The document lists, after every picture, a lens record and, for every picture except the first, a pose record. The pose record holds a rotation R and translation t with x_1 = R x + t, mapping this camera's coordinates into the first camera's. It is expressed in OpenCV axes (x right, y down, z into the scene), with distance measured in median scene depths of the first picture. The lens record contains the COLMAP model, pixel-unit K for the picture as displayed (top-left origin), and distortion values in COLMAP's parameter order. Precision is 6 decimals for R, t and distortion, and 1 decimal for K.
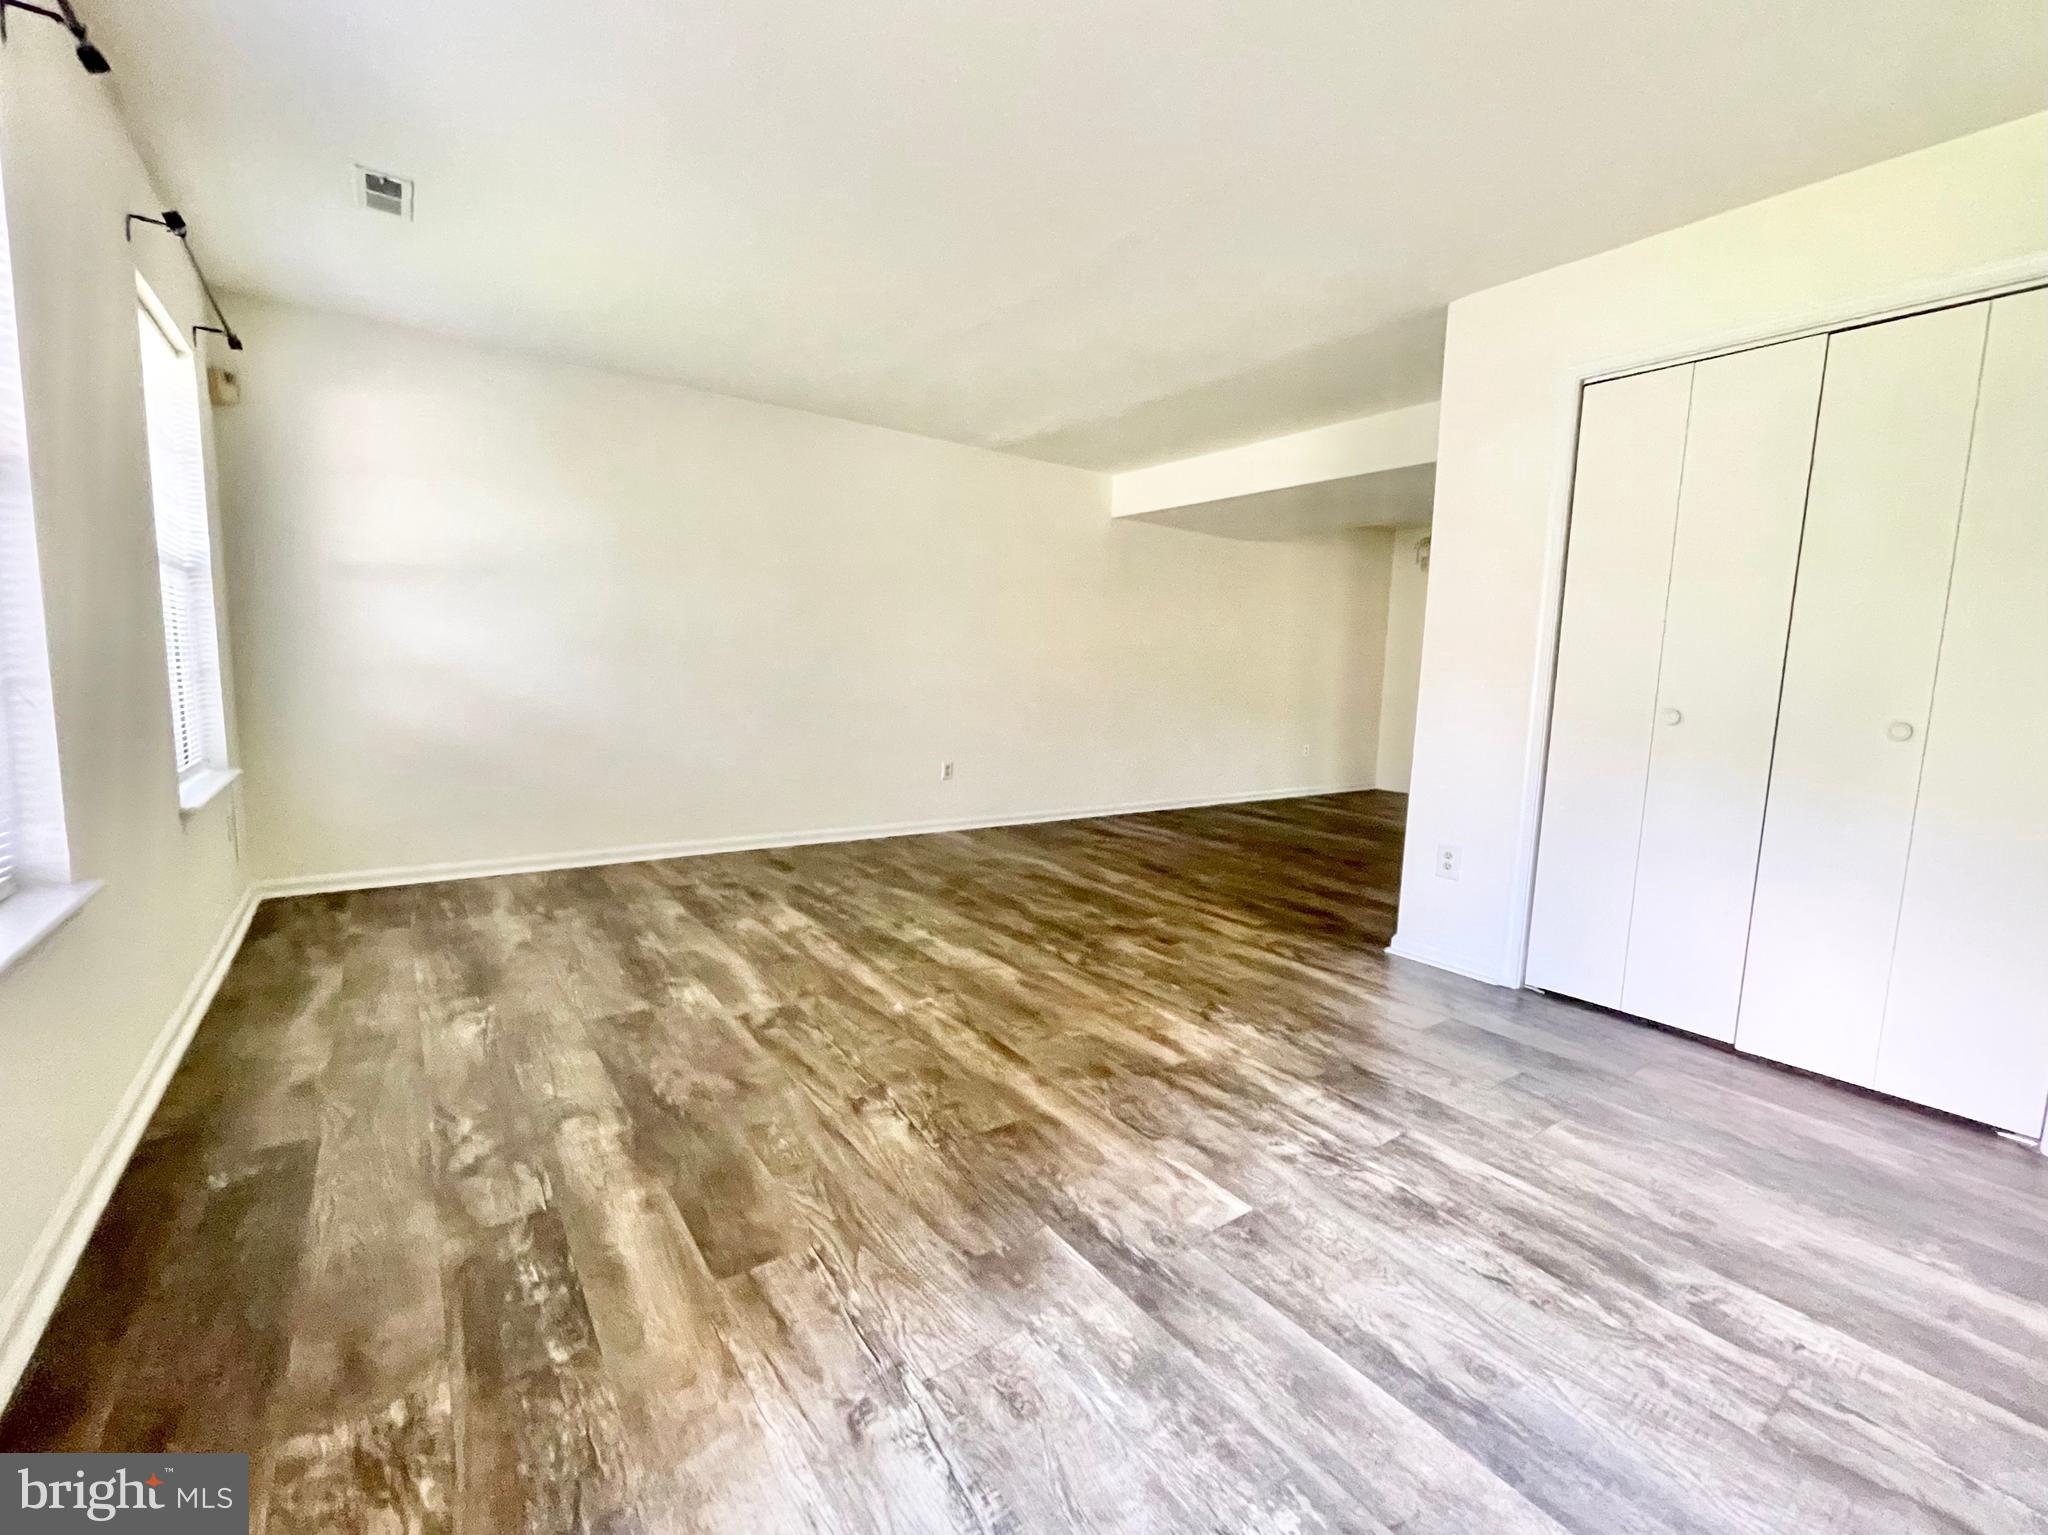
lens RADIAL K [[852.6, 0, 1016.3], [0, 852.6, 764.7], [0, 0, 1]] dist [-0.000945, 0.000731]
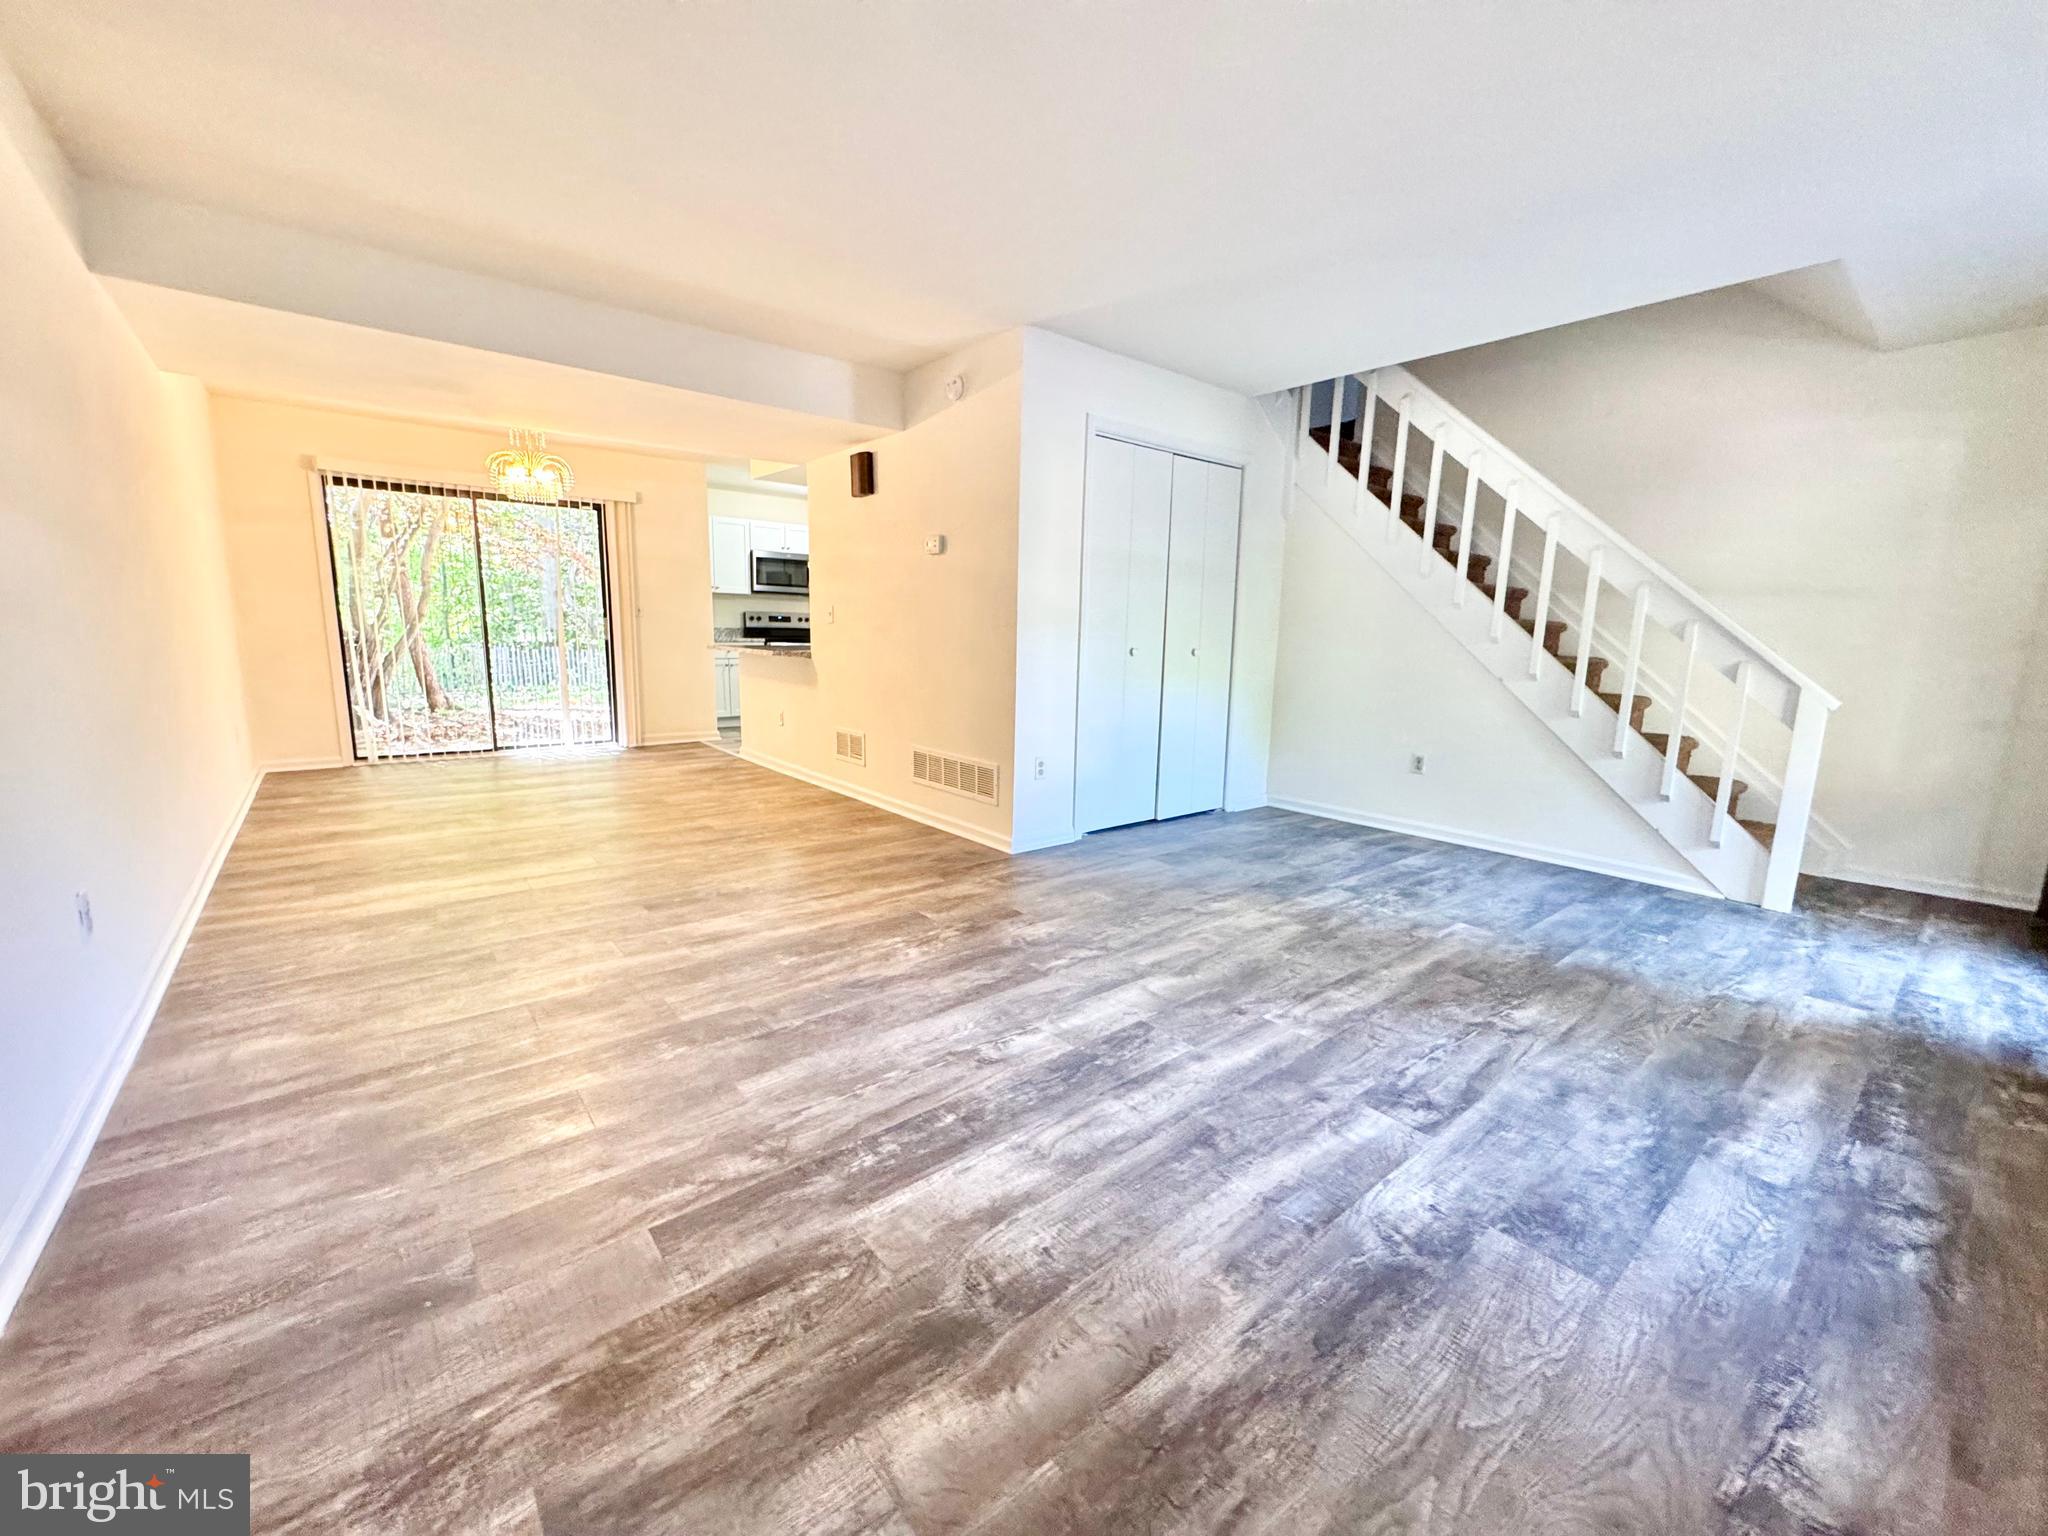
lens RADIAL K [[819.5, 0, 1026.5], [0, 819.5, 765.9], [0, 0, 1]] dist [0.000024, 0.001186]
pose [[-0.060041, -0.196819, 0.978600, -0.988481], [0.091836, 0.975121, 0.201754, -0.201193], [-0.993962, 0.101984, -0.040472, 1.418190]]
